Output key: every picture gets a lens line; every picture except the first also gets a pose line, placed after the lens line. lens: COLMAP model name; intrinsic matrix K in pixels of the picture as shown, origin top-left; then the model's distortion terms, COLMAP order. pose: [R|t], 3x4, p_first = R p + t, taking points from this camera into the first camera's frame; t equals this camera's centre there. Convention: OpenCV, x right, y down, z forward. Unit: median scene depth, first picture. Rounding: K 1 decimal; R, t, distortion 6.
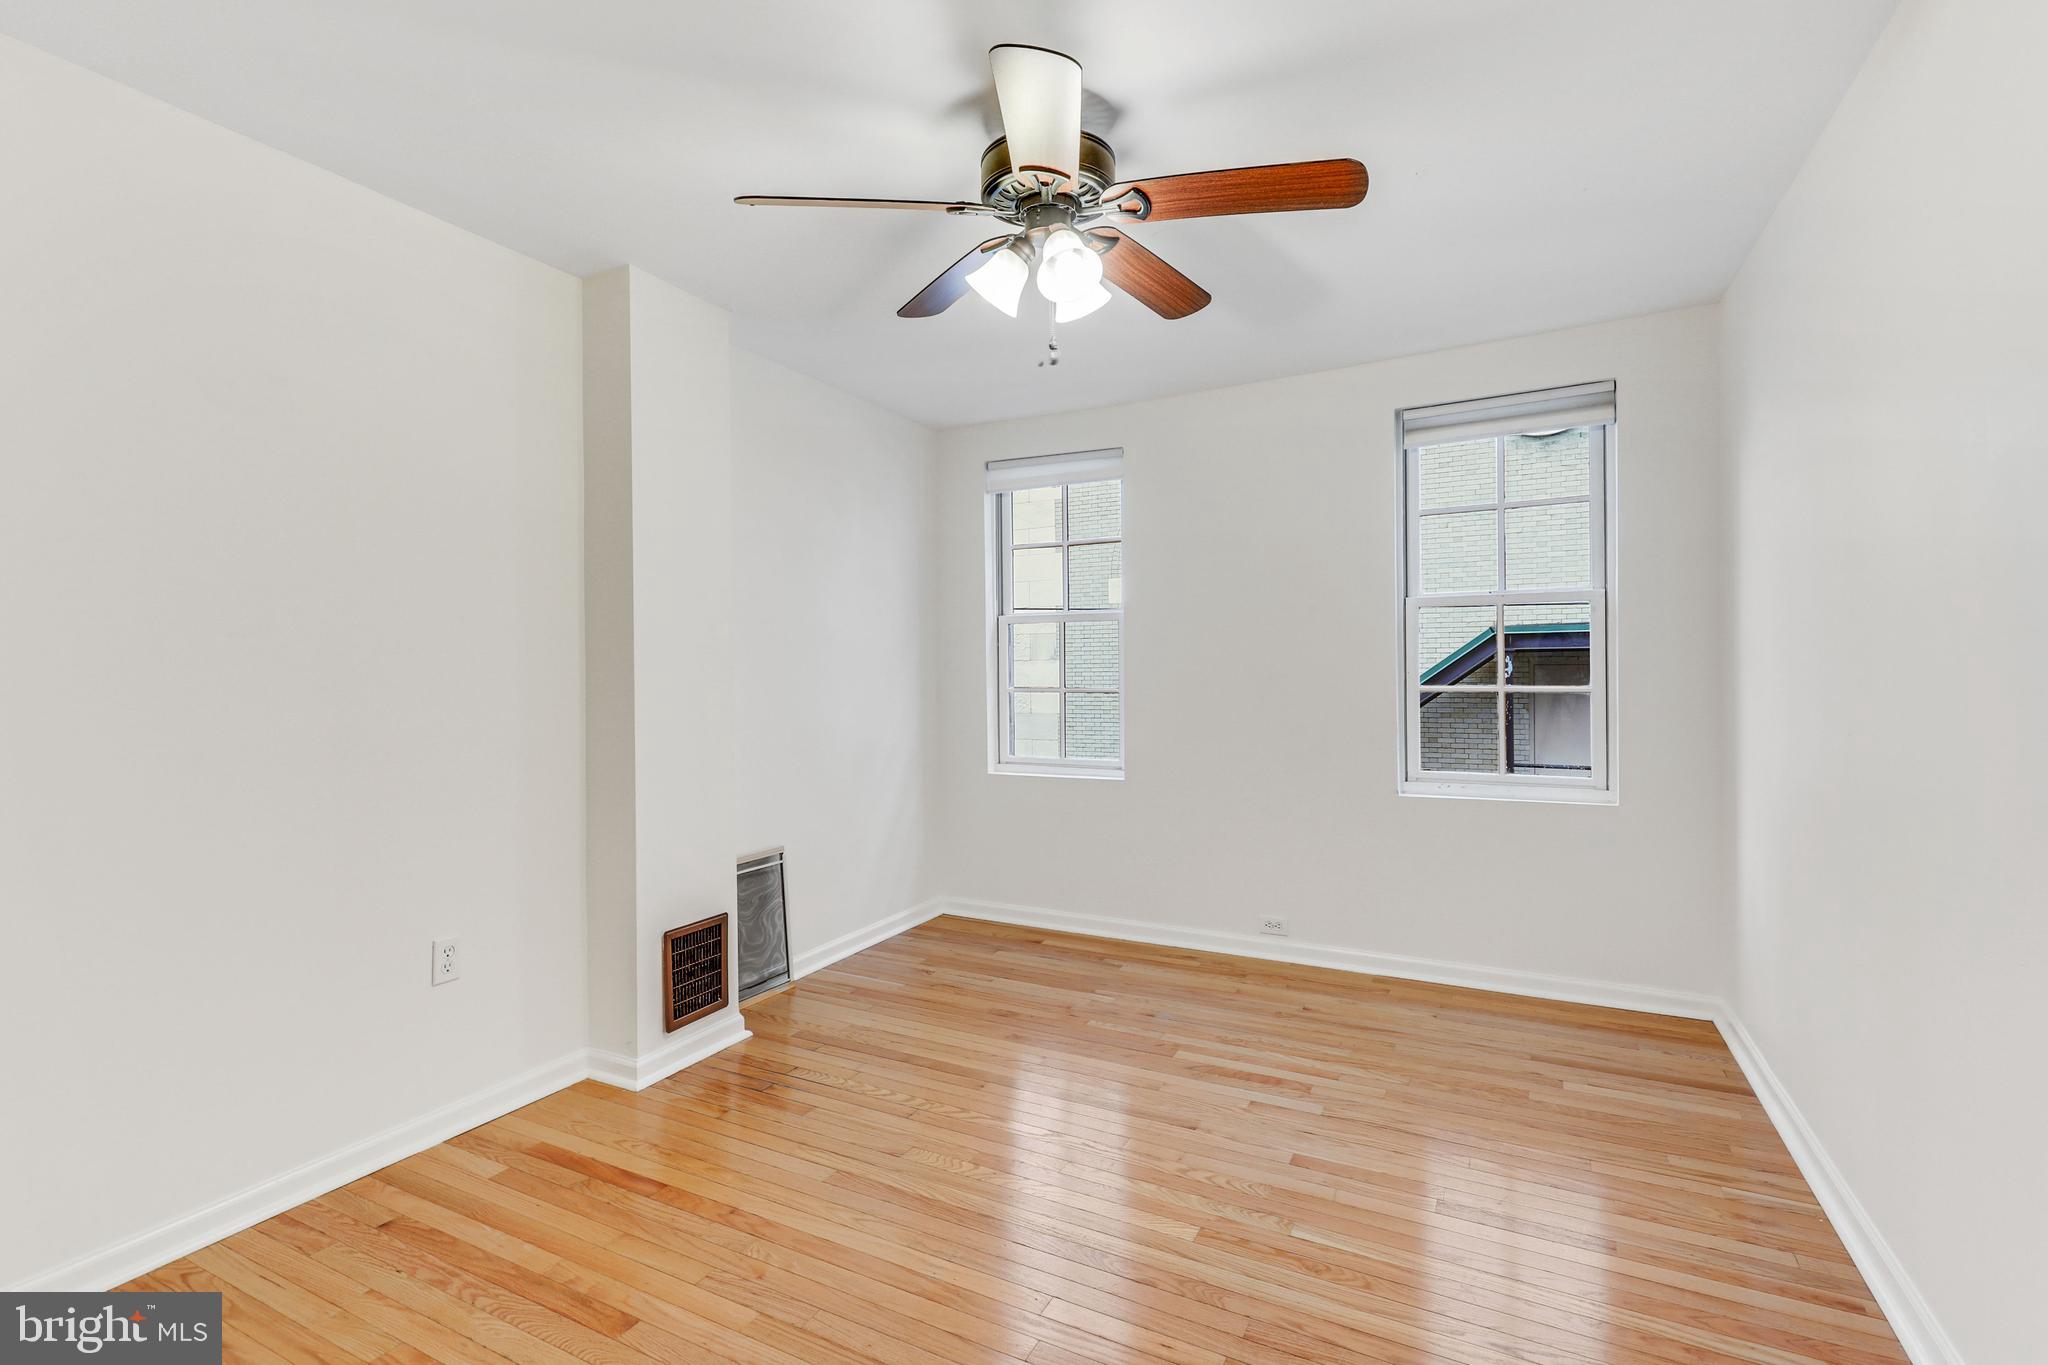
lens RADIAL K [[939.6, 0, 1033.9], [0, 939.6, 677.4], [0, 0, 1]] dist [0.020281, -0.008115]
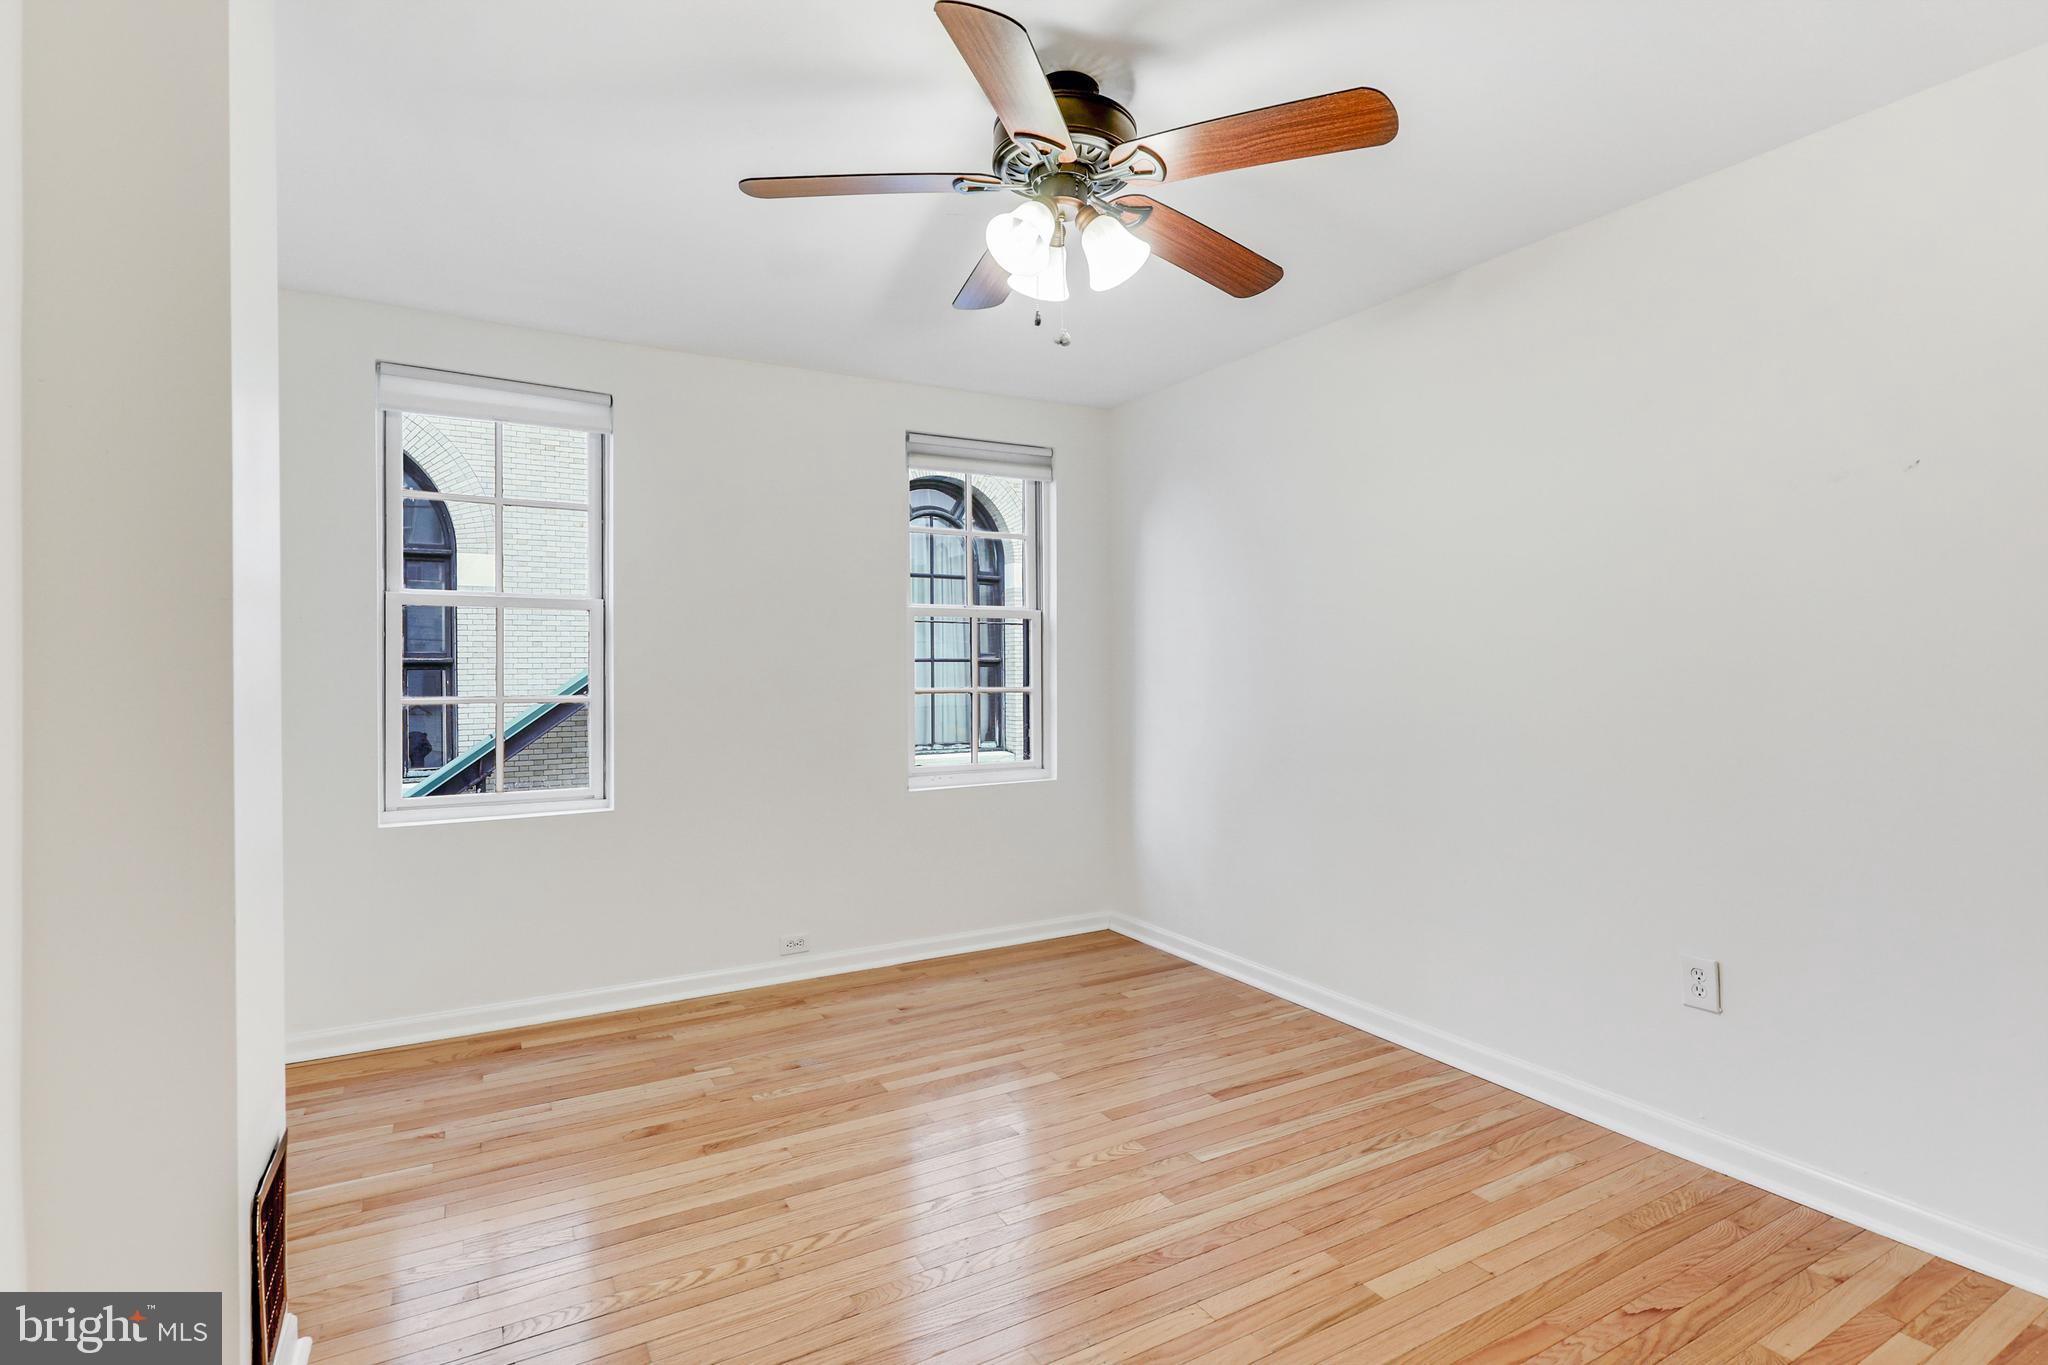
lens RADIAL K [[939.6, 0, 1033.9], [0, 939.6, 677.4], [0, 0, 1]] dist [0.020281, -0.008115]
pose [[0.547750, 0.002015, 0.836640, -0.547168], [0.005300, 0.999969, -0.005878, -0.002641], [-0.836625, 0.007654, 0.547722, 0.352755]]
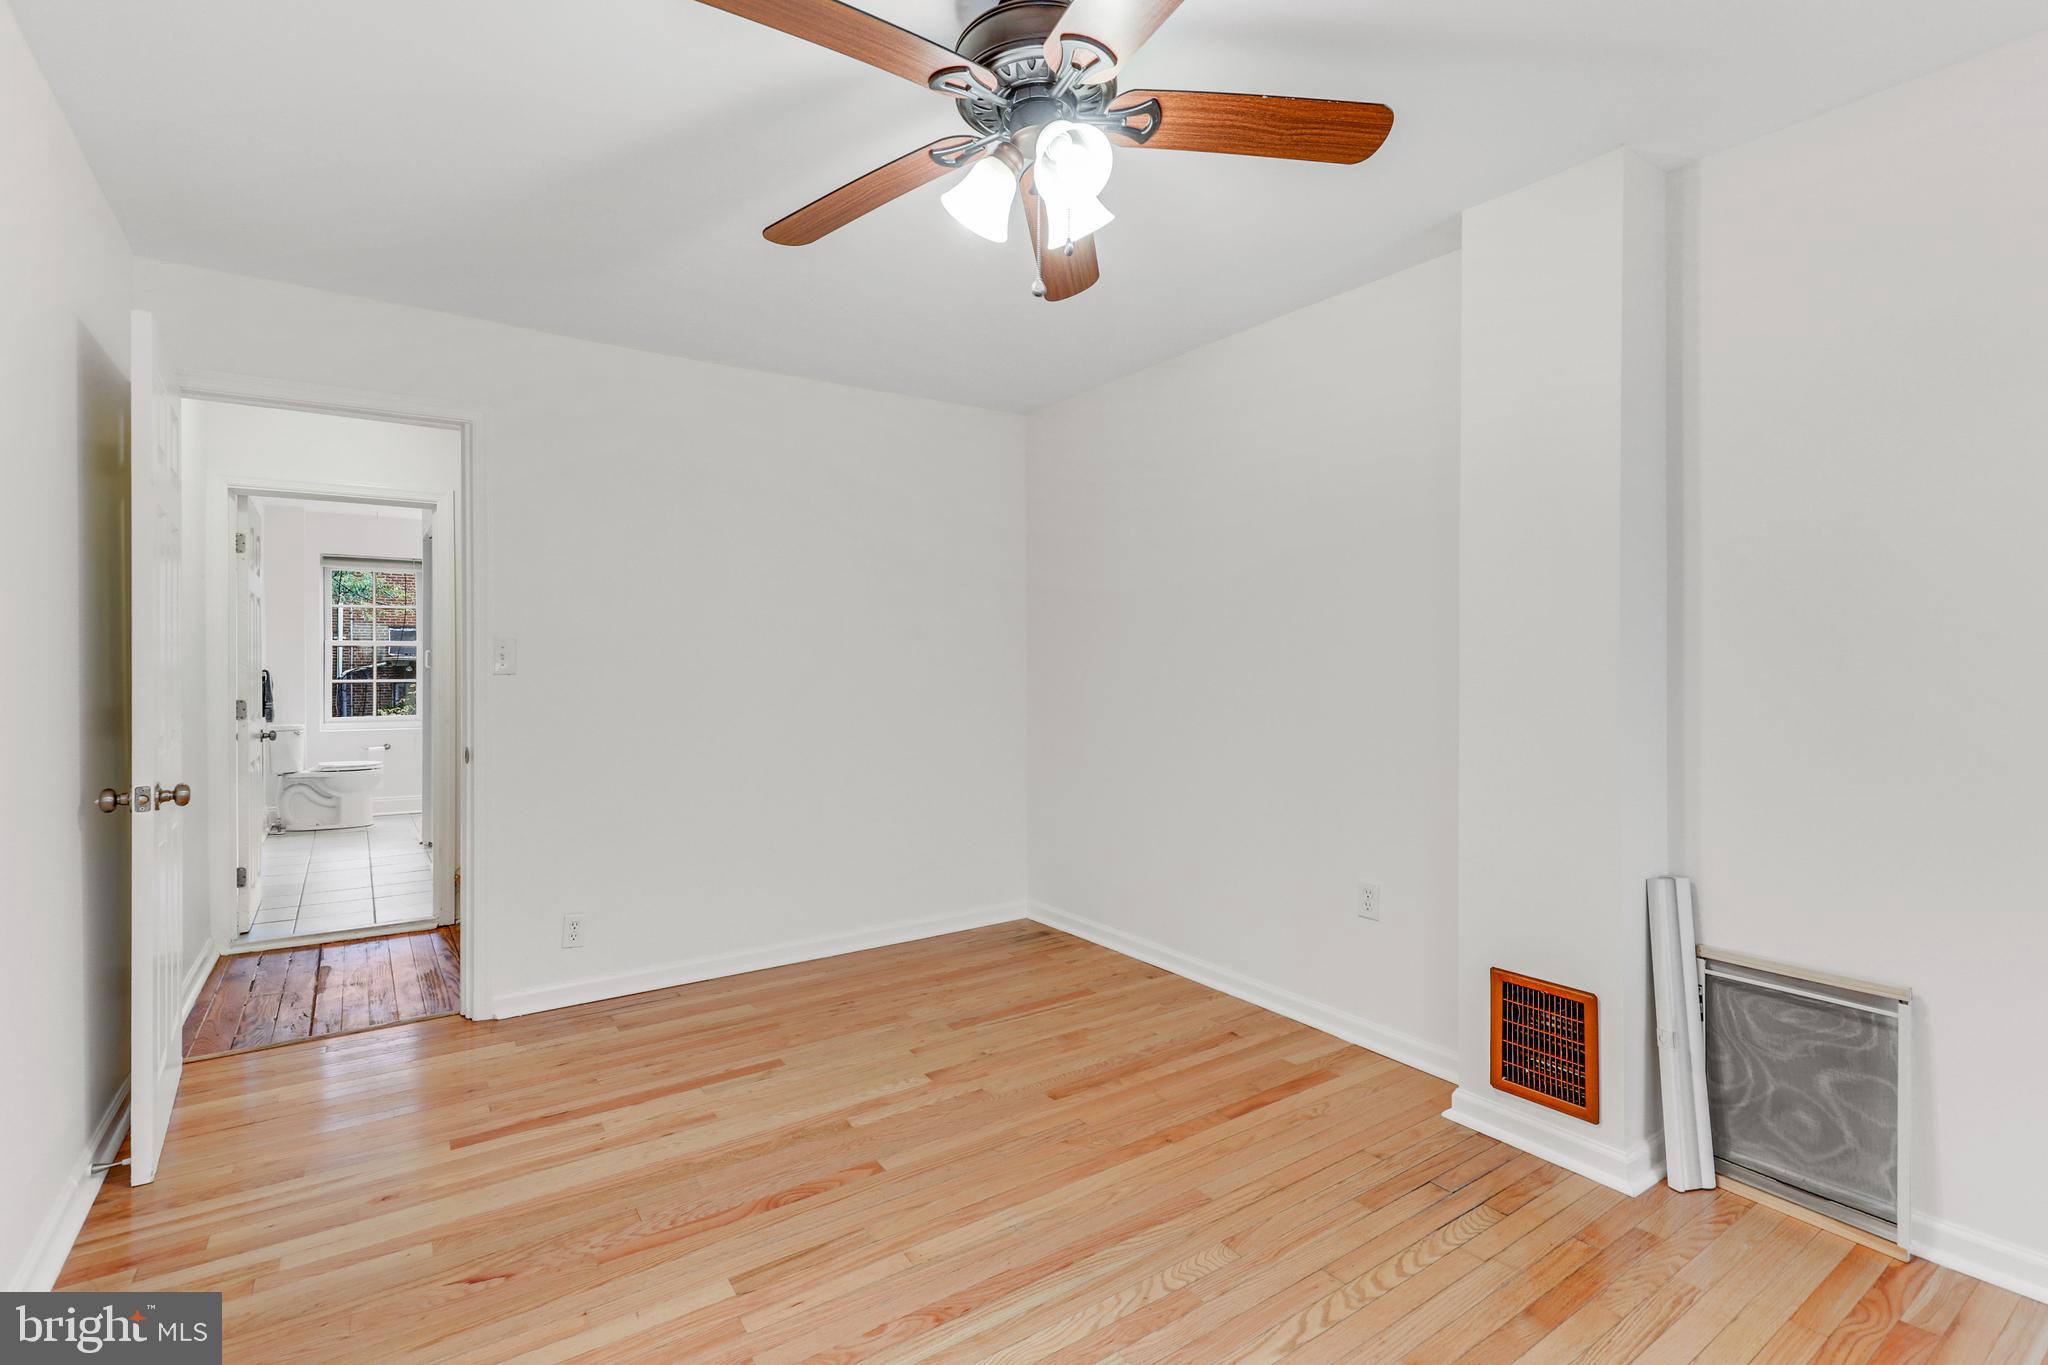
lens RADIAL K [[964.7, 0, 1041.0], [0, 964.7, 638.3], [0, 0, 1]] dist [0.004760, -0.000186]
pose [[-0.465978, -0.008346, -0.884757, 0.549728], [-0.000604, 0.999958, -0.009115, -0.023301], [0.884796, -0.003713, -0.465963, 0.977783]]
